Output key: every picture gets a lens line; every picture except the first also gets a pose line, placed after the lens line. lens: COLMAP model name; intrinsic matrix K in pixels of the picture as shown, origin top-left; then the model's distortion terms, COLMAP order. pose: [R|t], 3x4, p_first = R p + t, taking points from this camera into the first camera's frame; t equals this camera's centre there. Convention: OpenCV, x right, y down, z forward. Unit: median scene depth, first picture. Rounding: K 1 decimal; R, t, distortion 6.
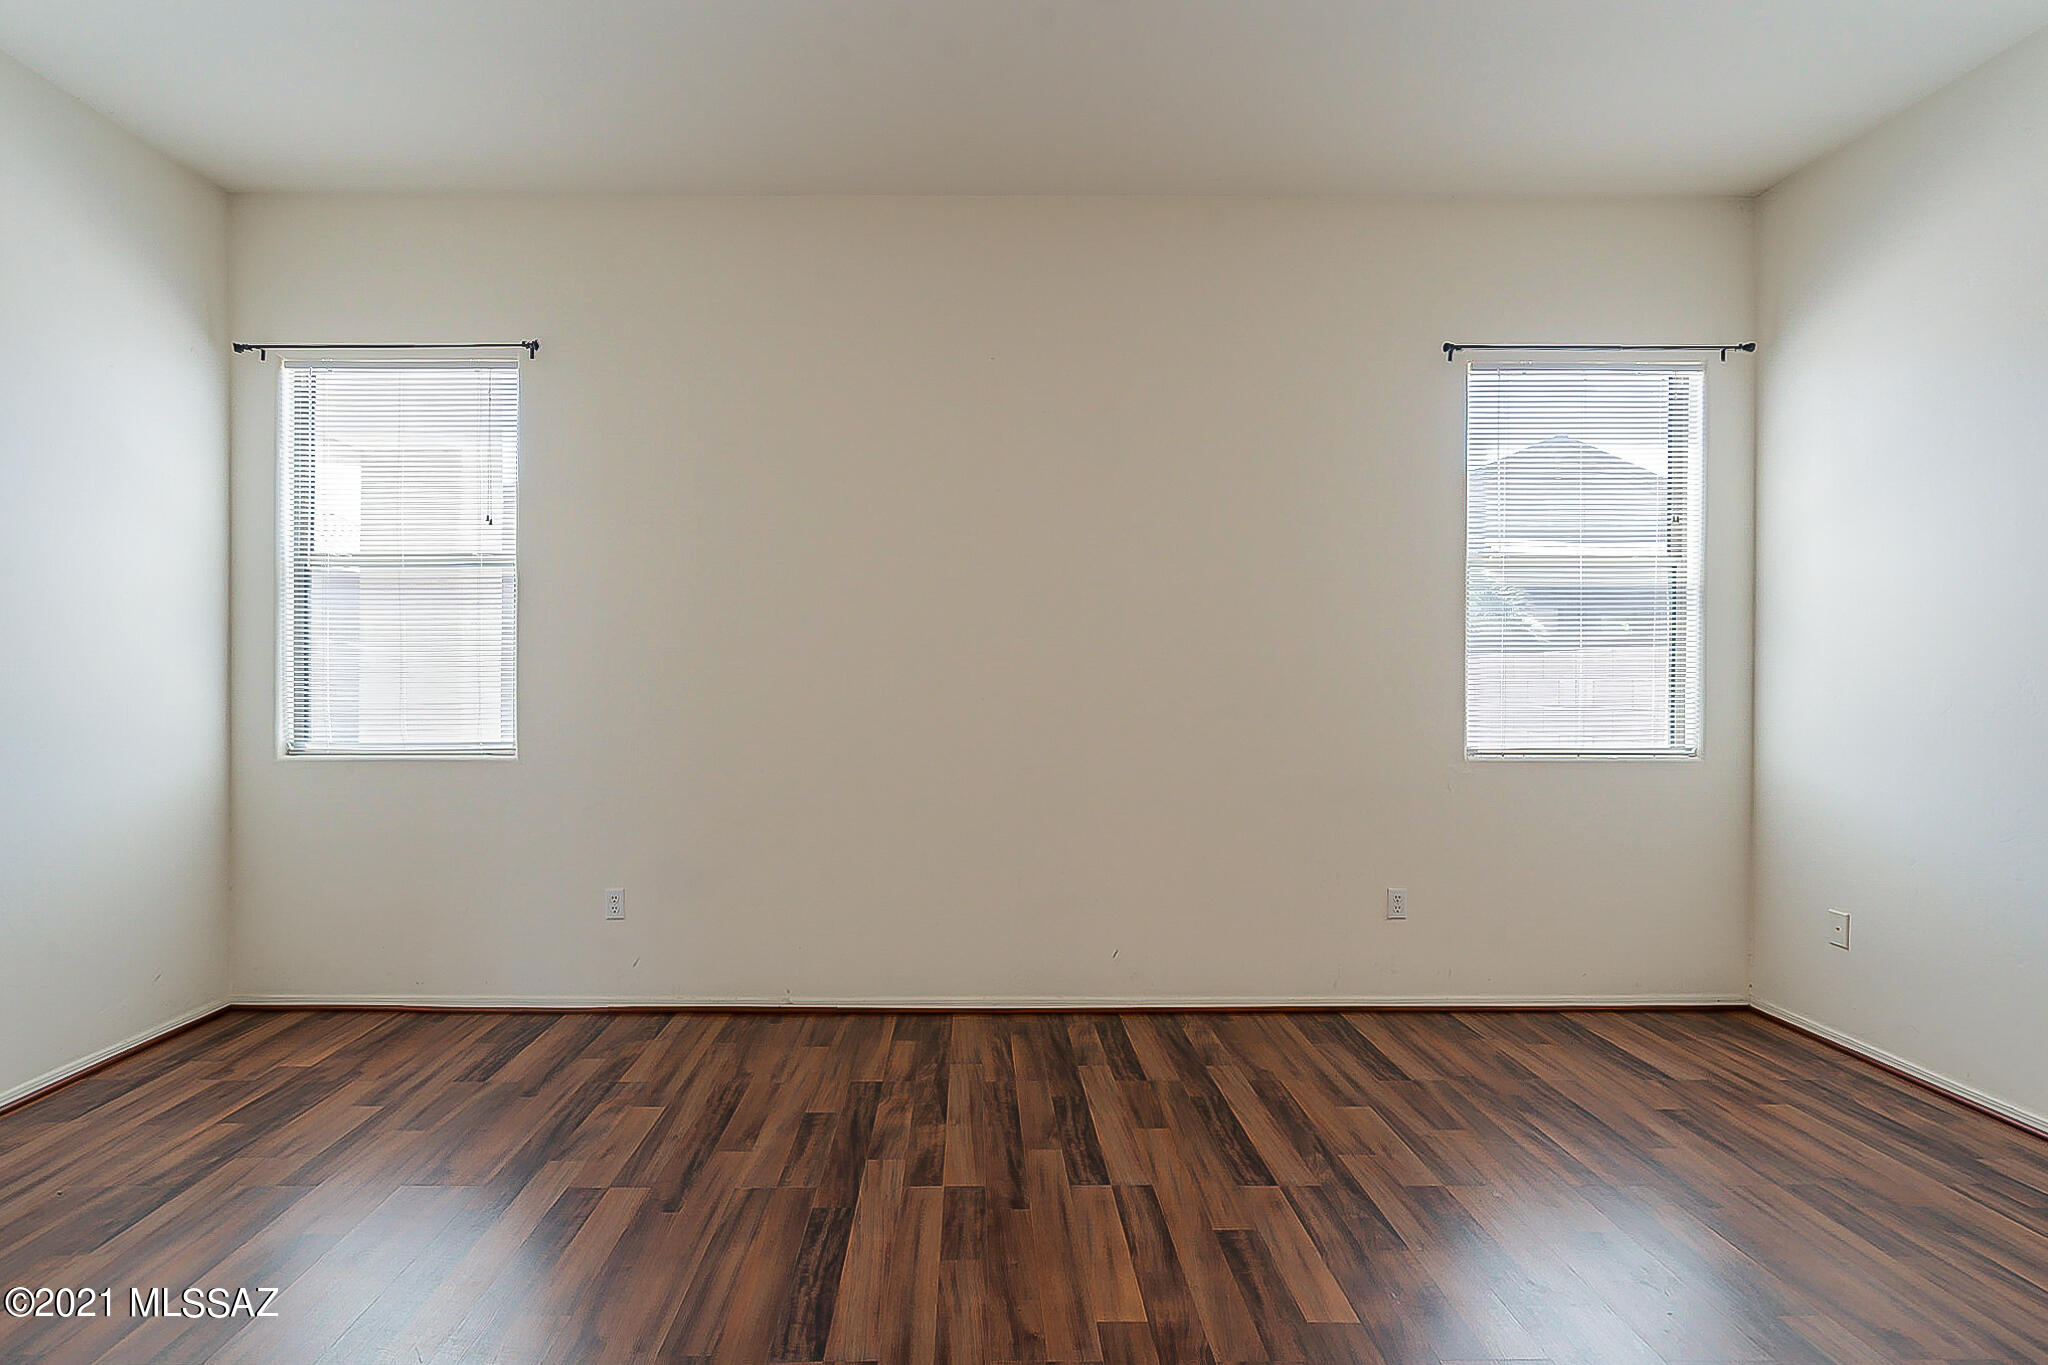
lens RADIAL K [[945.9, 0, 984.1], [0, 945.9, 683.6], [0, 0, 1]] dist [-0.007064, 0.002960]
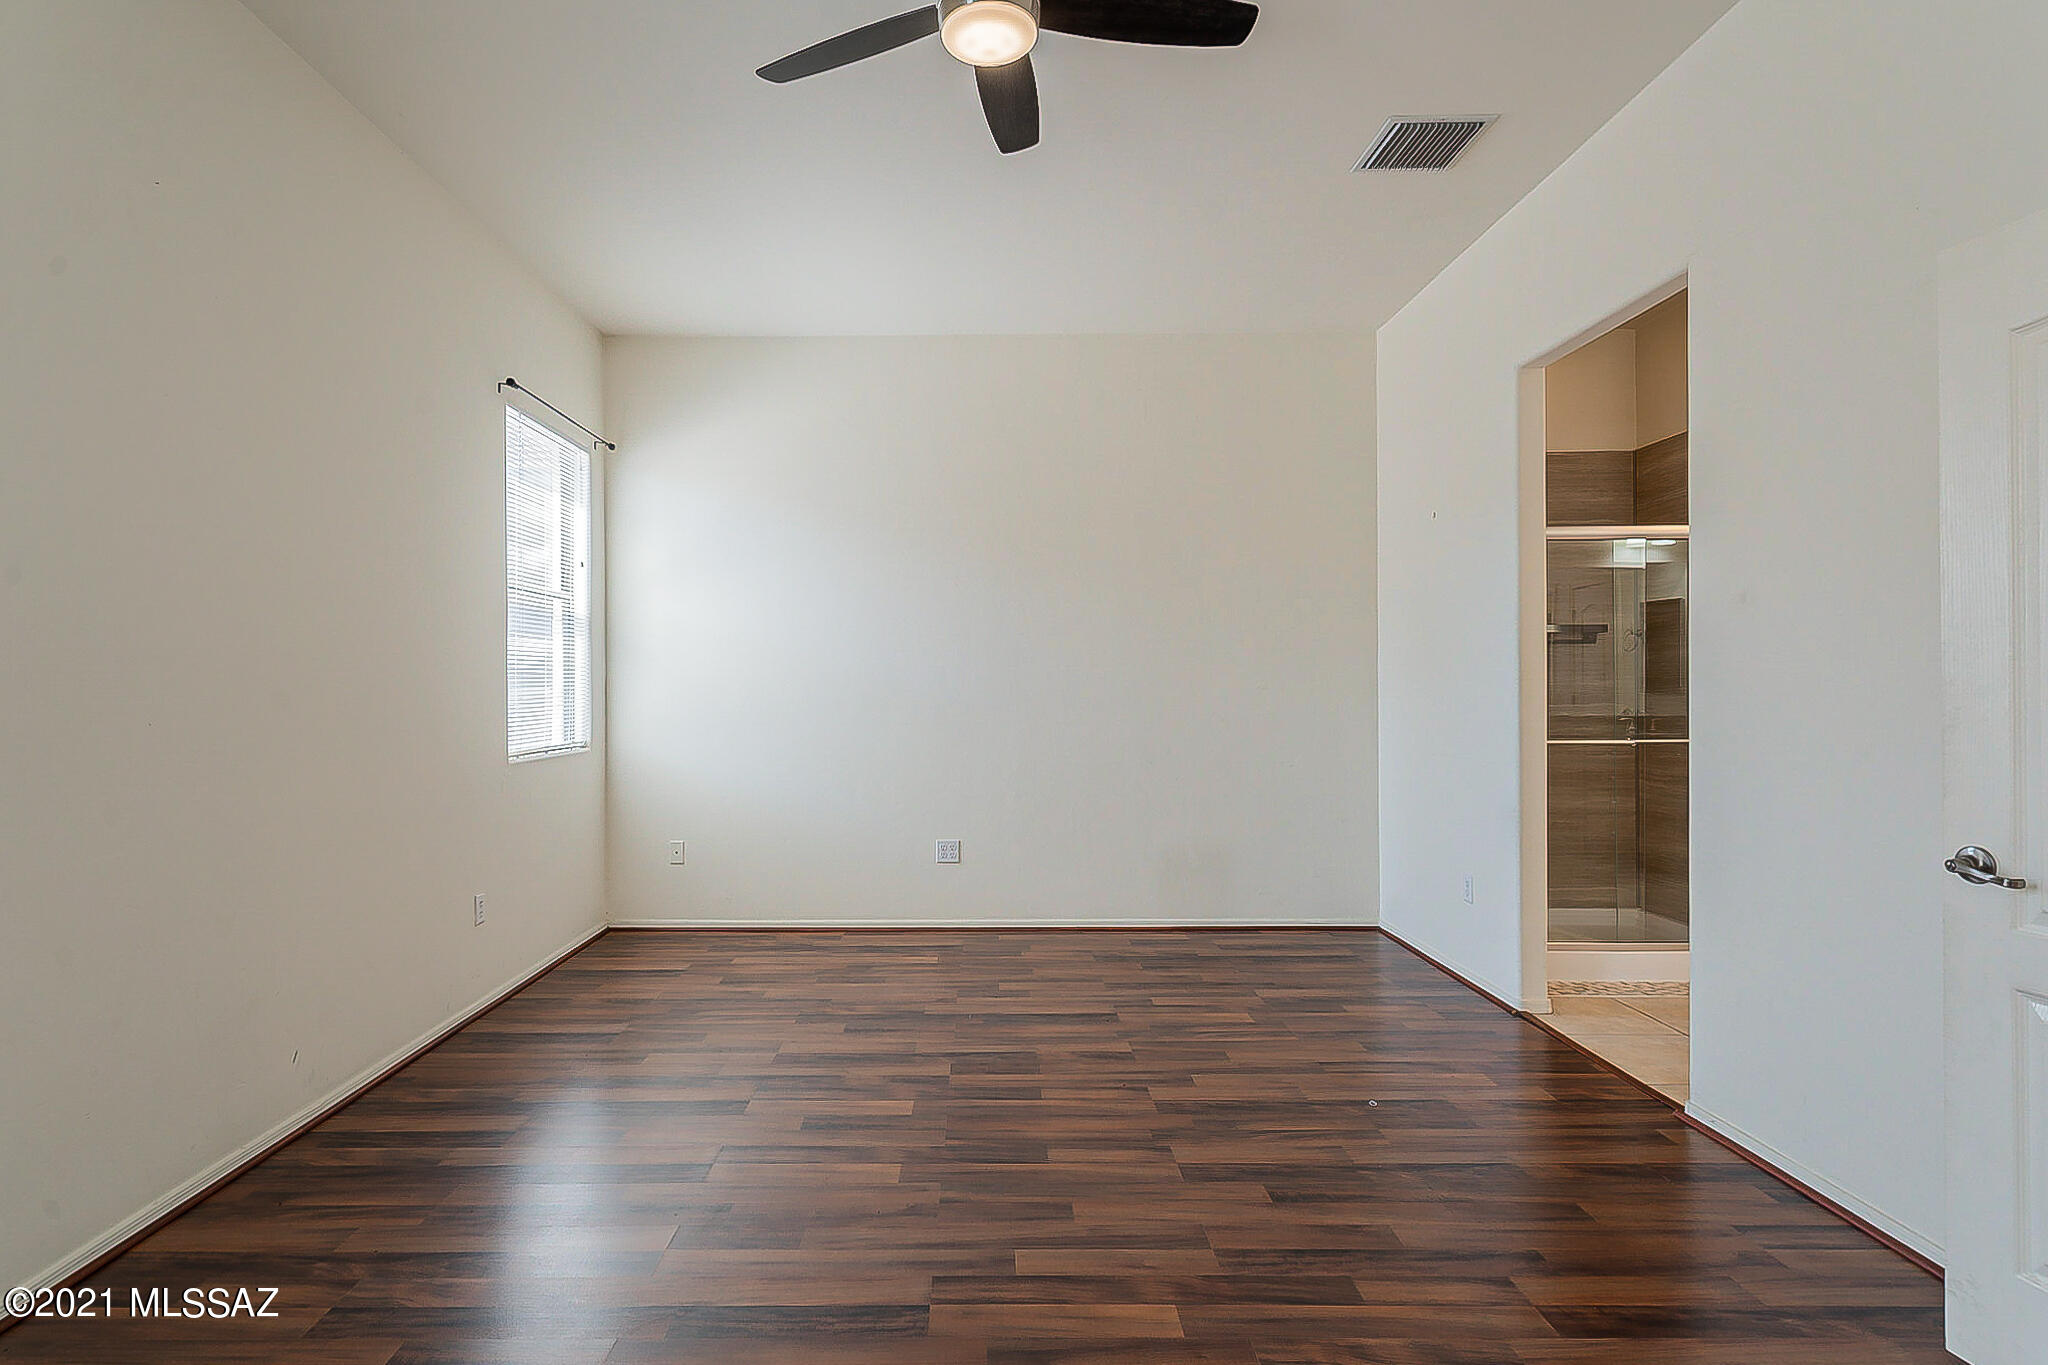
lens RADIAL K [[1014.9, 0, 979.1], [0, 1014.9, 689.8], [0, 0, 1]] dist [0.006297, -0.002411]
pose [[0.013678, -0.002126, 0.999904, -0.678024], [0.011424, 0.999933, 0.001970, 0.000855], [-0.999841, 0.011396, 0.013701, 0.460648]]
